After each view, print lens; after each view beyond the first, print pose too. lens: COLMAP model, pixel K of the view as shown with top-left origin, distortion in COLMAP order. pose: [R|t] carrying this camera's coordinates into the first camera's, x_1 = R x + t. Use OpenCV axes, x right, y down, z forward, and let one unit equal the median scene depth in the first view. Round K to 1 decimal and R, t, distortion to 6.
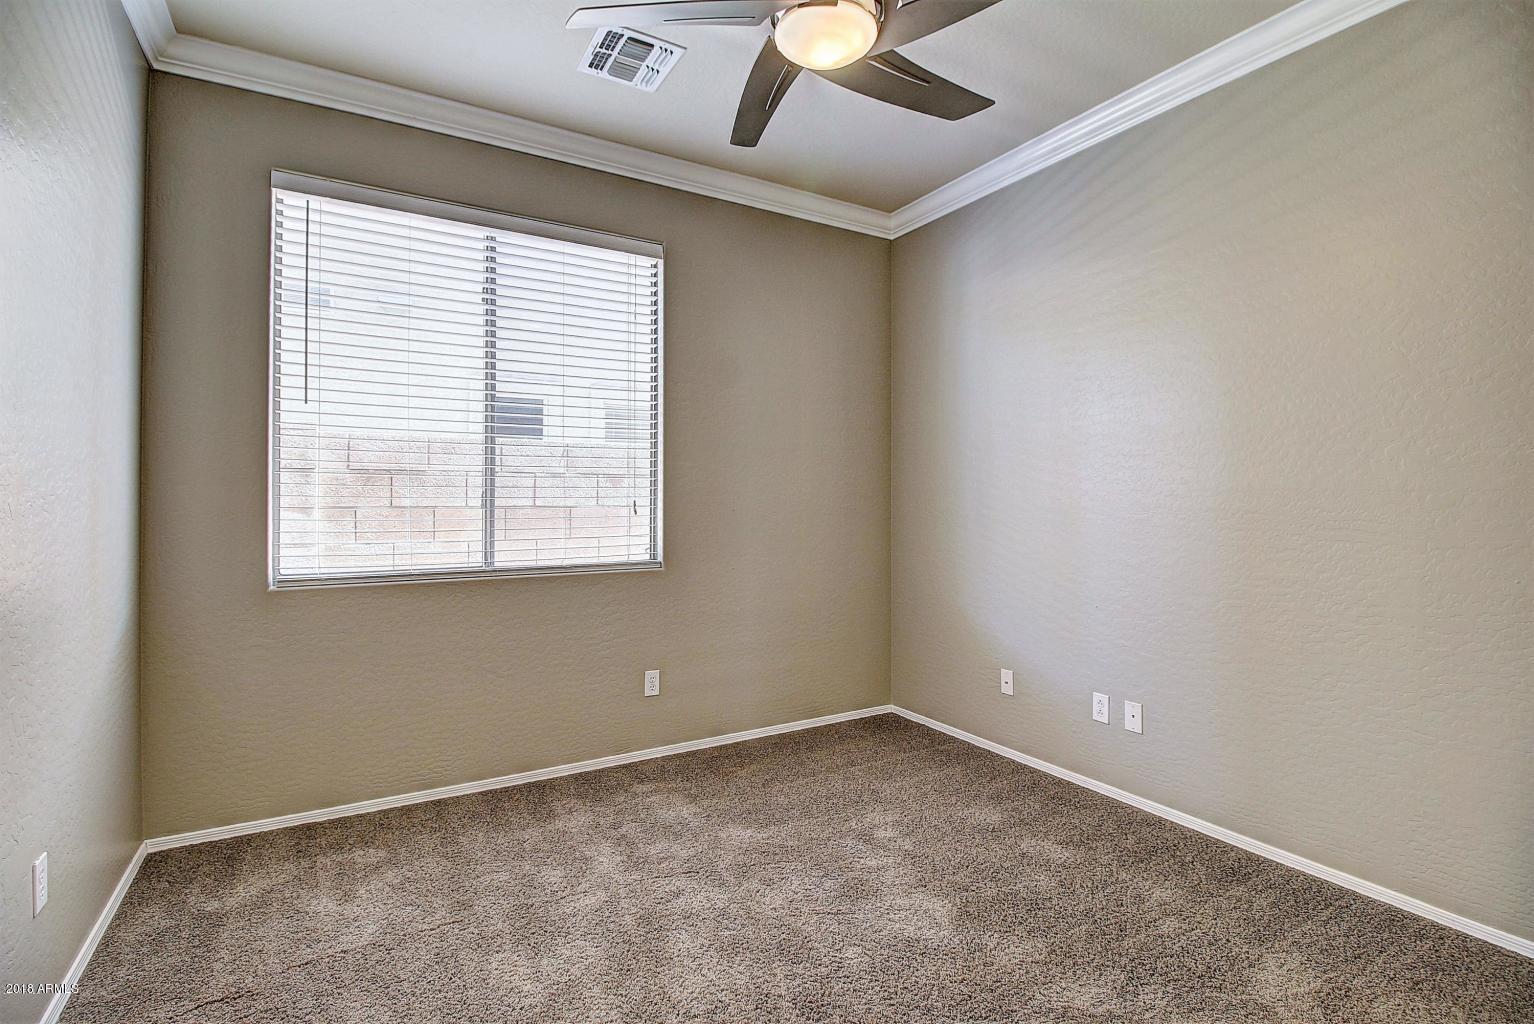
lens RADIAL K [[707.4, 0, 750.6], [0, 707.4, 494.5], [0, 0, 1]] dist [0.009706, -0.017084]
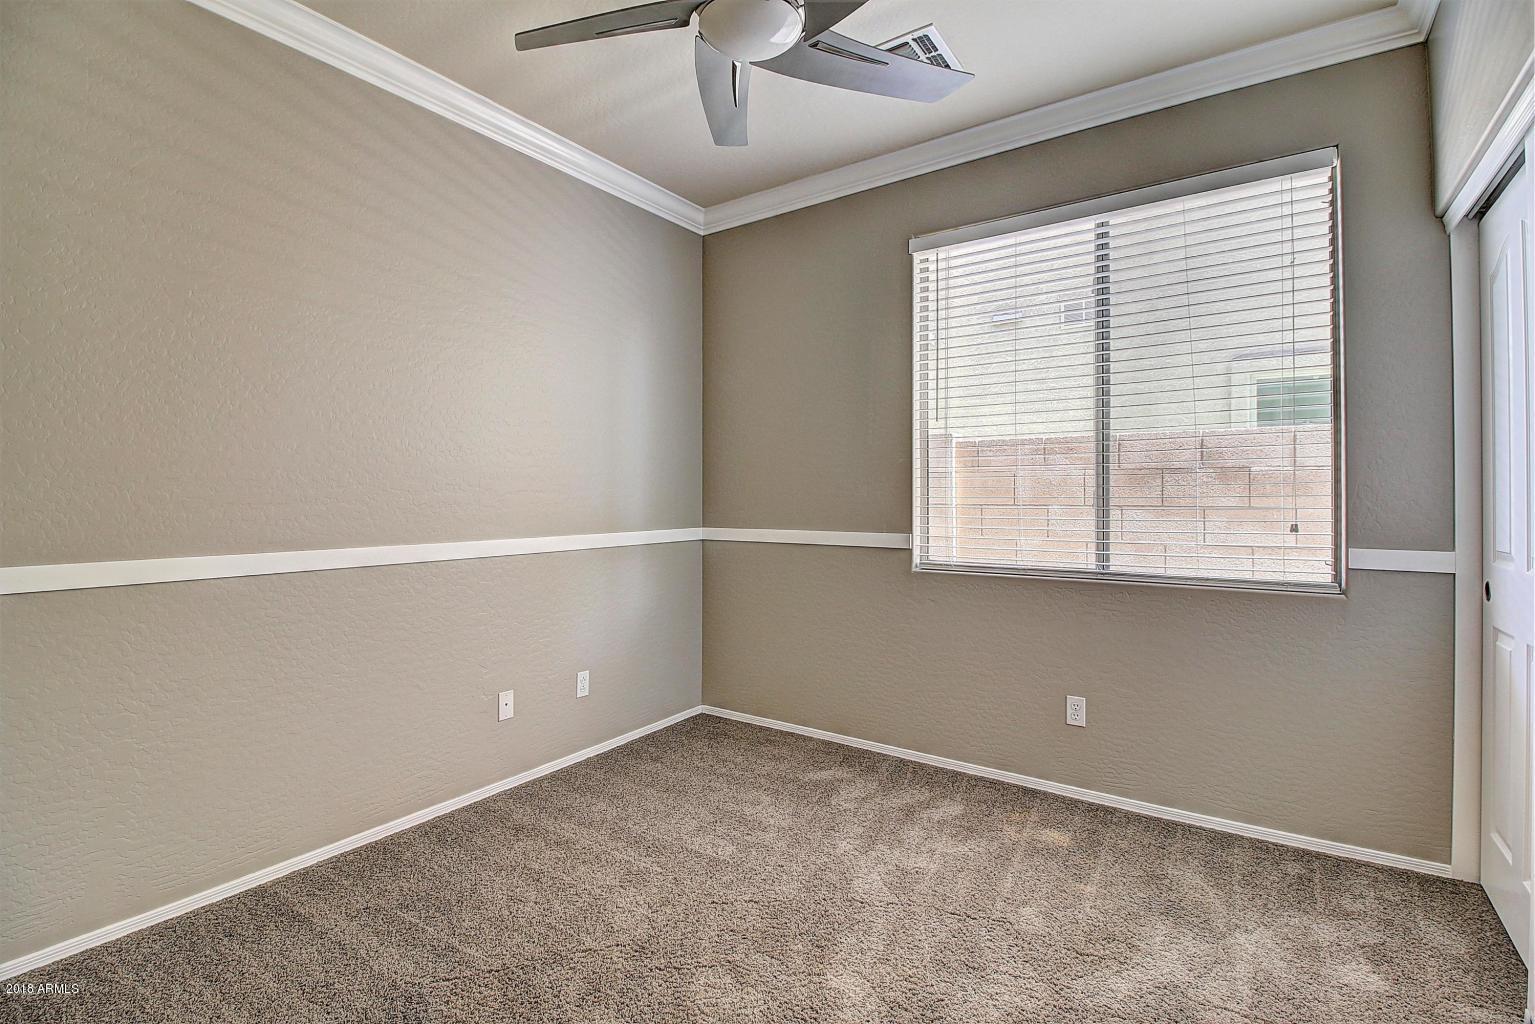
lens RADIAL K [[707.9, 0, 751.1], [0, 707.9, 494.5], [0, 0, 1]] dist [0.009706, -0.017084]
pose [[0.418245, -0.005364, -0.908318, 0.277725], [0.005237, 0.999980, -0.003494, 0.001375], [0.908319, -0.003295, 0.418265, 0.160851]]
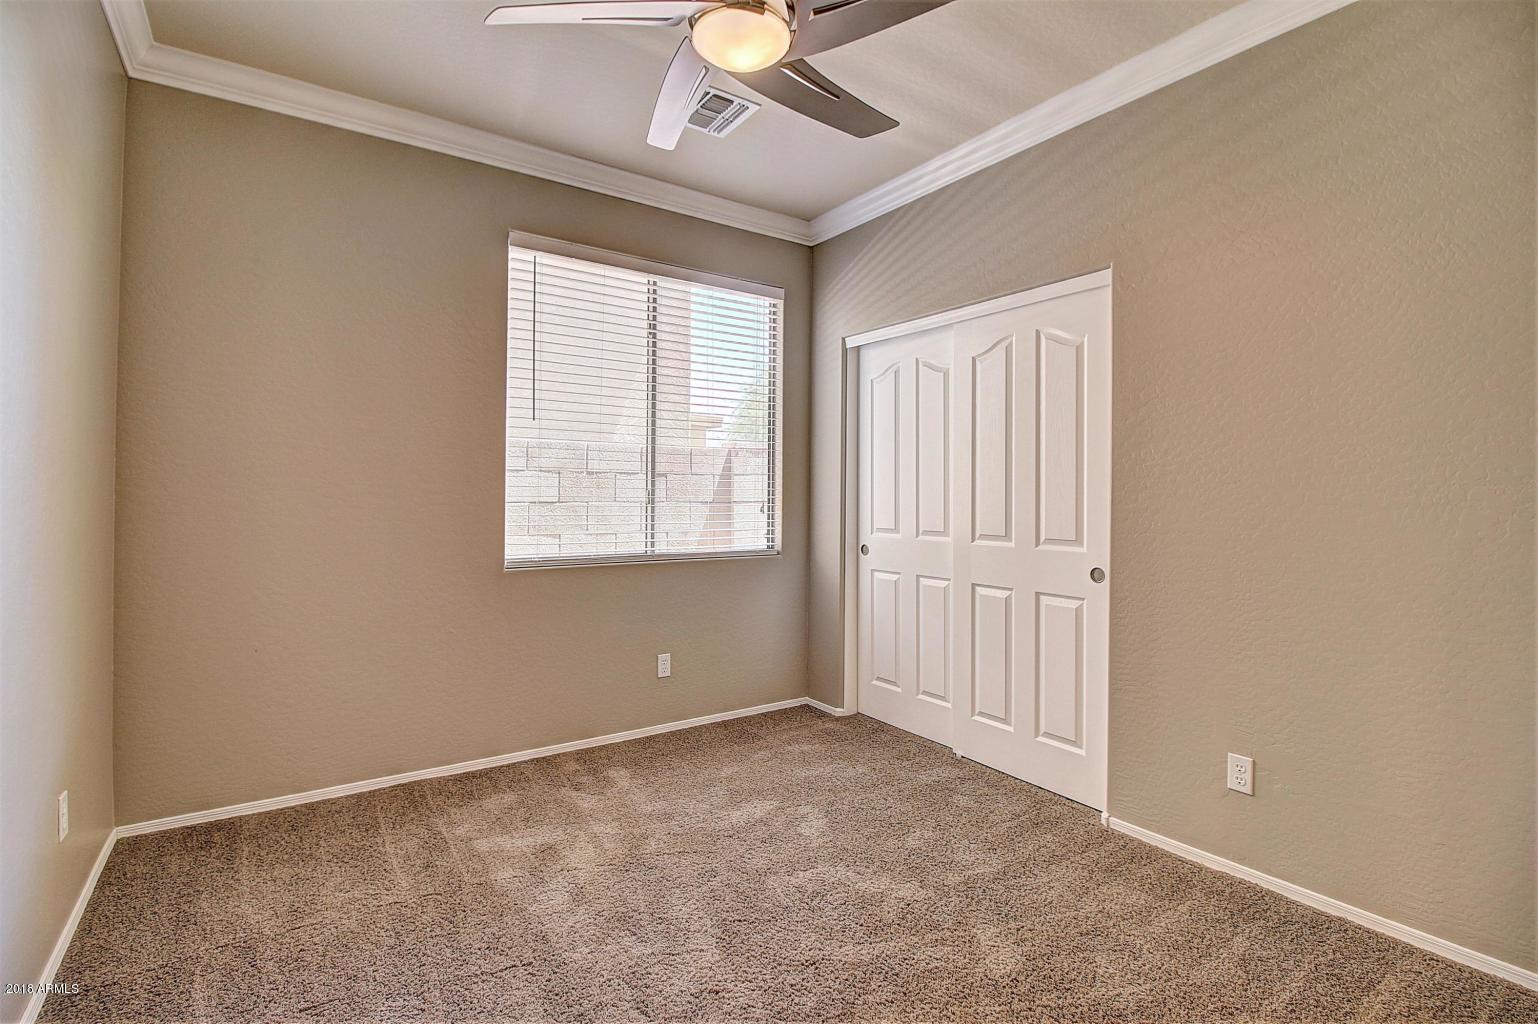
lens RADIAL K [[696.7, 0, 695.1], [0, 696.7, 504.1], [0, 0, 1]] dist [-0.021833, 0.000231]
pose [[0.999018, 0.002922, 0.044199, -0.324028], [-0.003570, 0.999887, 0.014586, -0.001201], [-0.044151, -0.014730, 0.998916, -0.185377]]
